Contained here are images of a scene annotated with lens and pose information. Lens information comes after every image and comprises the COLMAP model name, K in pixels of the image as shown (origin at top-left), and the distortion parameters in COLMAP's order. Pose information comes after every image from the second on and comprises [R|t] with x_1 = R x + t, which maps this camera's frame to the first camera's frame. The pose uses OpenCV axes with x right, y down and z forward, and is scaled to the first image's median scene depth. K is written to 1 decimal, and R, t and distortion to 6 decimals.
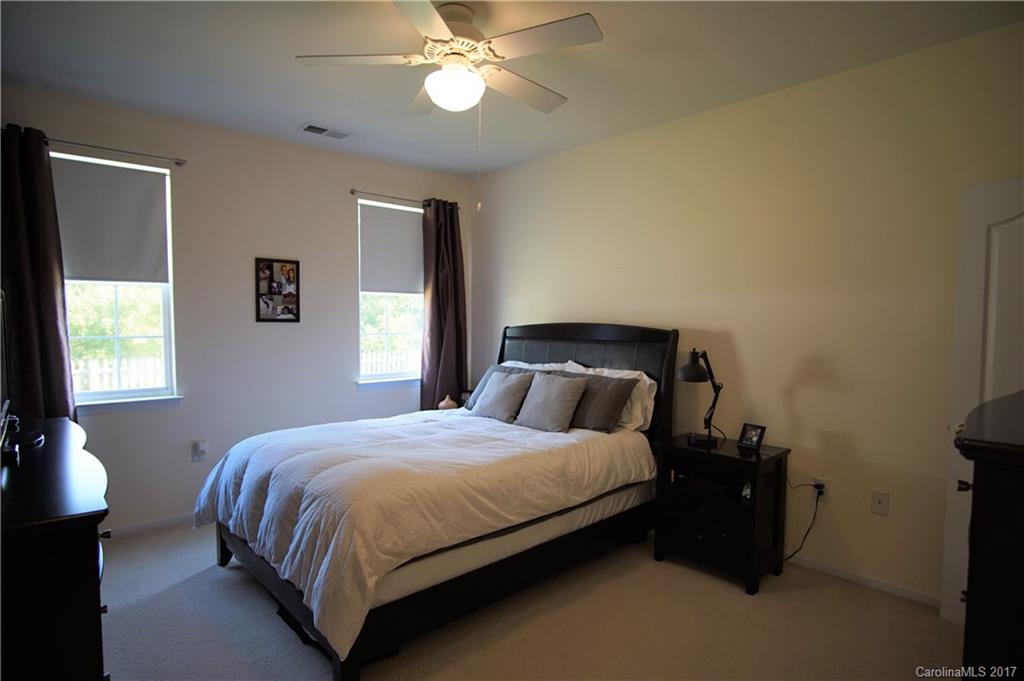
lens RADIAL K [[555.9, 0, 517.4], [0, 555.9, 348.5], [0, 0, 1]] dist [-0.005107, 0.000691]
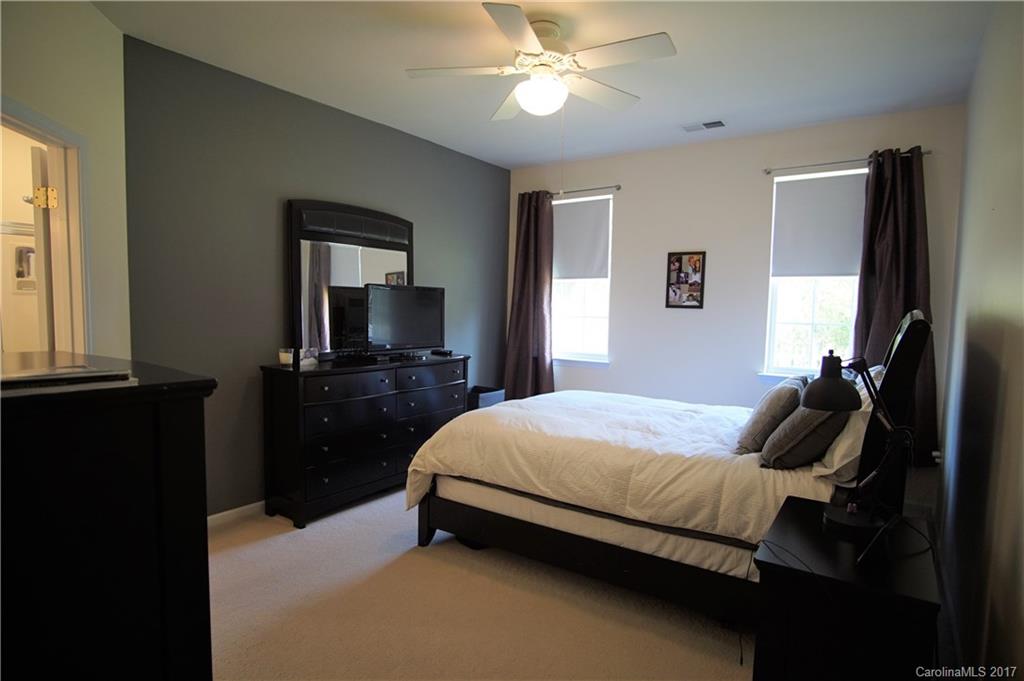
lens RADIAL K [[555.9, 0, 519.1], [0, 555.9, 343.7], [0, 0, 1]] dist [-0.005107, 0.000691]
pose [[0.232471, 0.066545, -0.970324, 0.588209], [-0.071342, 0.996136, 0.051222, -0.010020], [0.969983, 0.057317, 0.236320, 0.419015]]
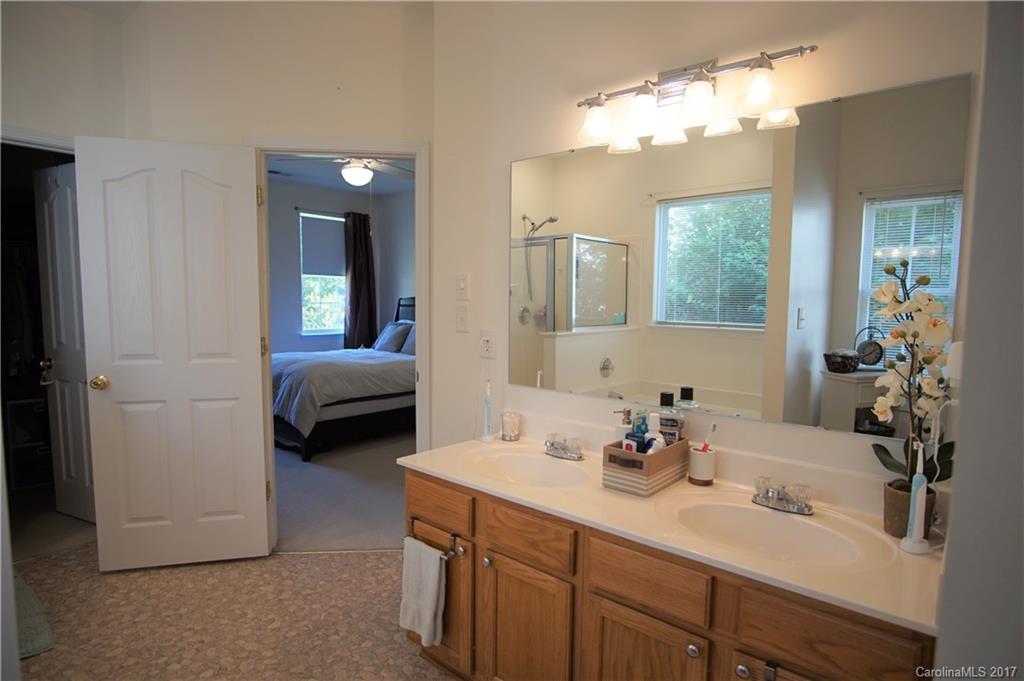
lens RADIAL K [[555.9, 0, 516.0], [0, 555.9, 344.7], [0, 0, 1]] dist [-0.005107, 0.000691]
pose [[0.992981, -0.004802, 0.118176, 0.127736], [0.001722, 0.999656, 0.026152, 0.055254], [-0.118261, -0.025765, 0.992648, -0.633666]]
